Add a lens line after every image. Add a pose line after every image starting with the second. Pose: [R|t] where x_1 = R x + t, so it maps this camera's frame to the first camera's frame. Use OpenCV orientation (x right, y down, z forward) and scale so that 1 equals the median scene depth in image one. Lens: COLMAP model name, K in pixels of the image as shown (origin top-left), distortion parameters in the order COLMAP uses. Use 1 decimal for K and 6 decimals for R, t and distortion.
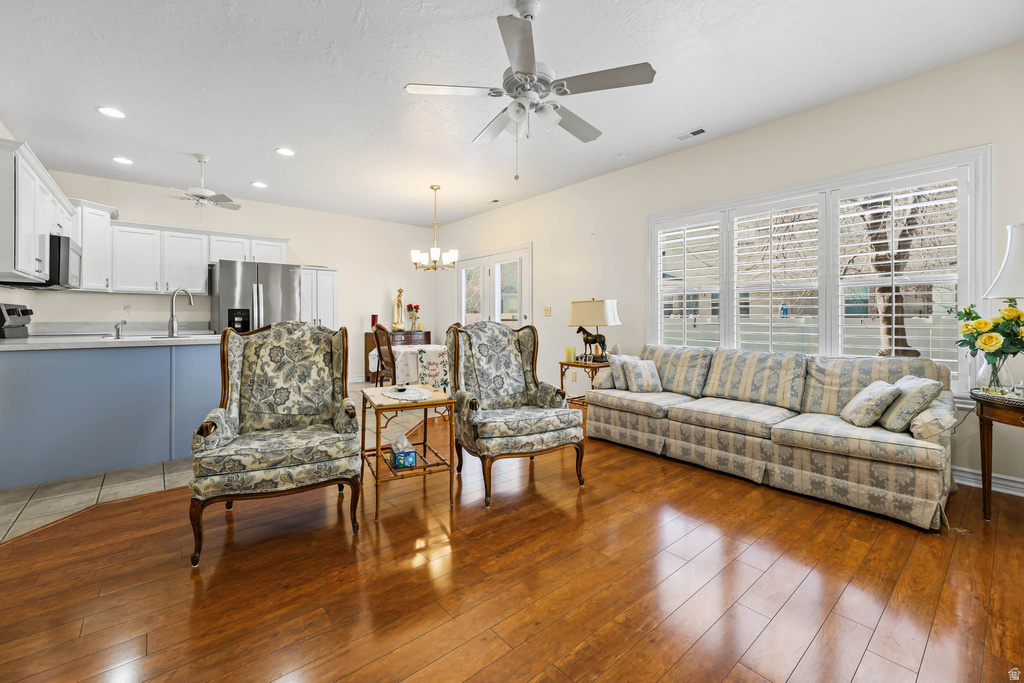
lens RADIAL K [[424.3, 0, 509.7], [0, 424.3, 313.7], [0, 0, 1]] dist [0.000880, 0.000119]
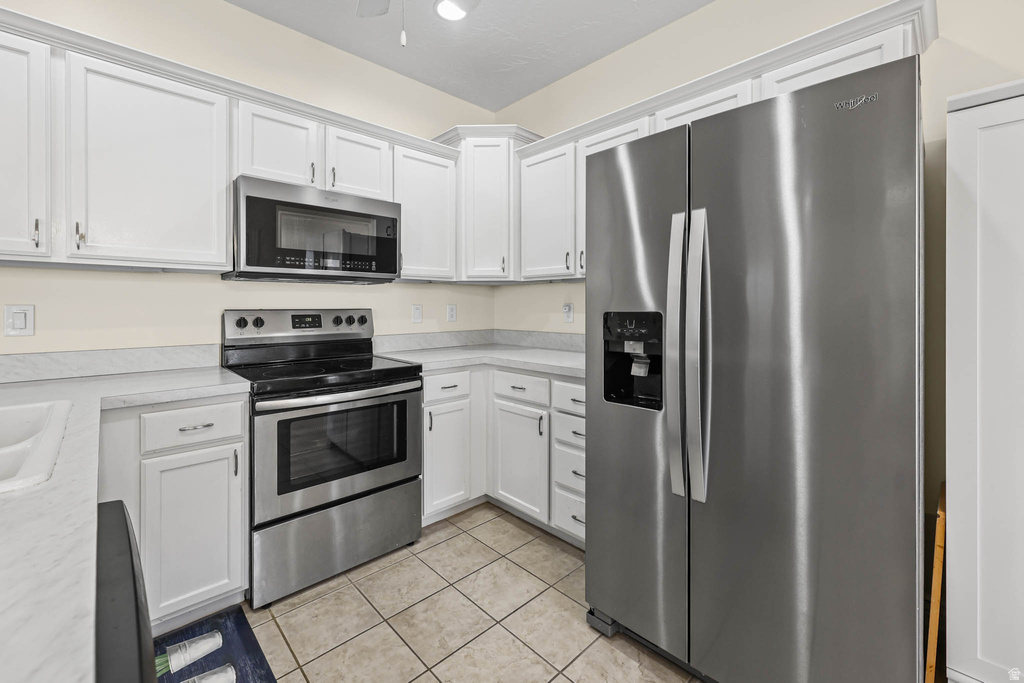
lens RADIAL K [[424.3, 0, 509.7], [0, 424.3, 313.7], [0, 0, 1]] dist [0.000880, 0.000119]
pose [[0.065400, 0.012681, -0.997779, -0.540636], [0.009336, 0.999868, 0.013320, -0.022312], [0.997815, -0.010187, 0.065272, 1.343085]]
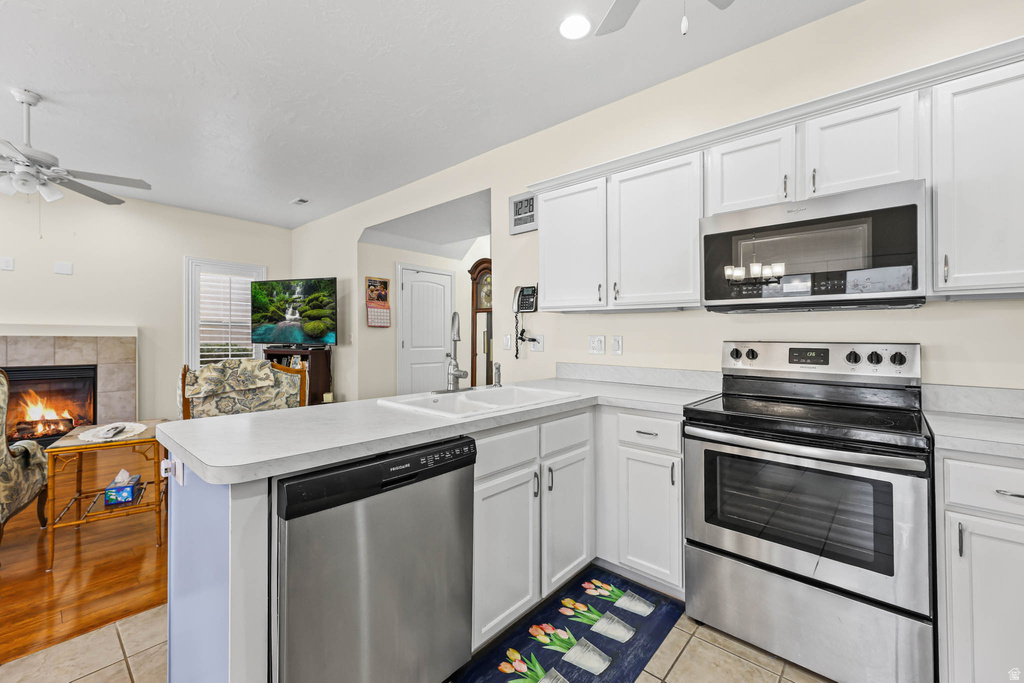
lens RADIAL K [[417.2, 0, 512.0], [0, 417.2, 341.5], [0, 0, 1]] dist [0.000981, -0.000240]
pose [[-0.987485, -0.010618, -0.157356, -0.743355], [-0.011454, 0.999925, 0.004406, -0.022179], [0.157298, 0.006153, -0.987532, 1.562877]]
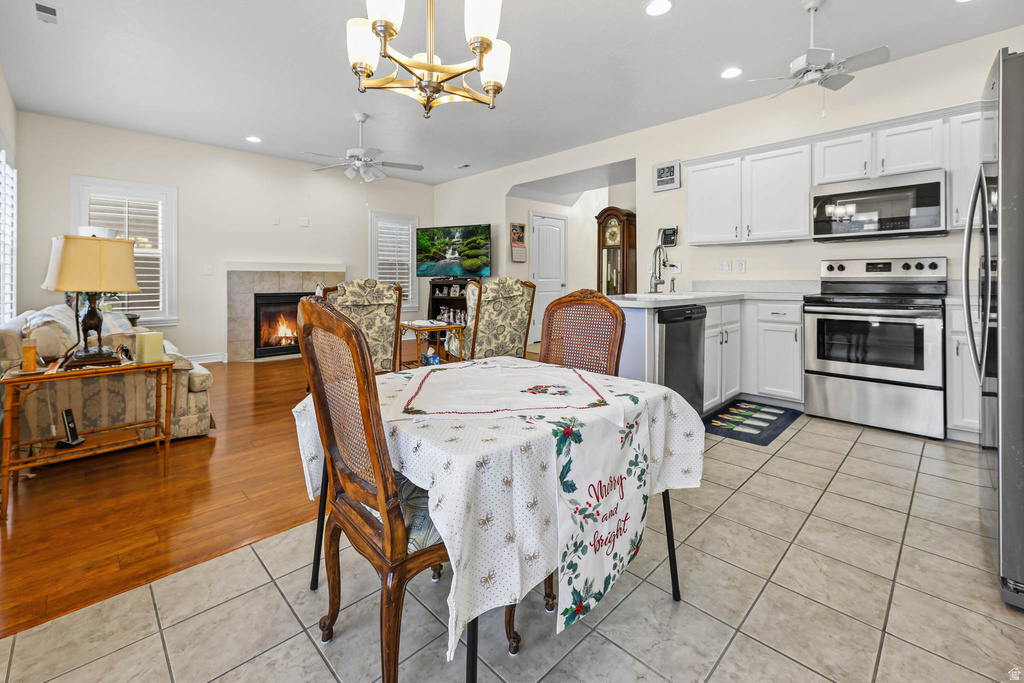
lens RADIAL K [[433.3, 0, 514.3], [0, 433.3, 295.9], [0, 0, 1]] dist [0.000072, 0.000171]
pose [[-0.996366, 0.005443, -0.085005, -0.325463], [0.002862, 0.999532, 0.030466, 0.028228], [0.085131, 0.030112, -0.995915, 1.975263]]
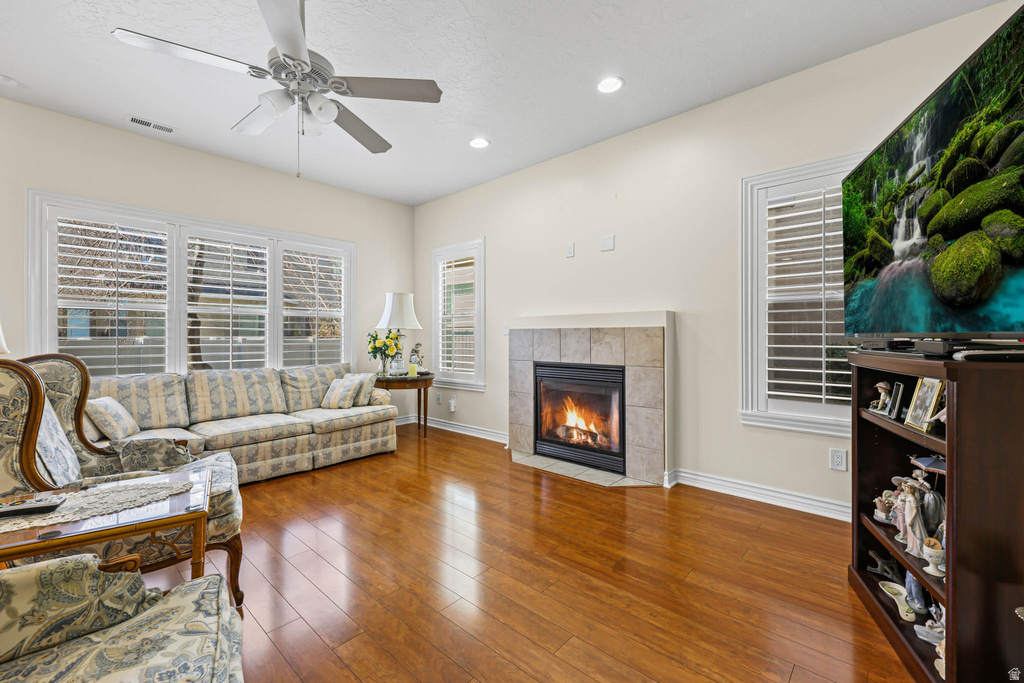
lens RADIAL K [[432.0, 0, 512.0], [0, 432.0, 341.5], [0, 0, 1]] dist [-0.002608, -0.000282]
pose [[-0.136521, -0.009514, 0.990592, -0.604392], [-0.001561, 0.999955, 0.009389, 0.005716], [-0.990636, -0.000264, -0.136530, 0.468561]]
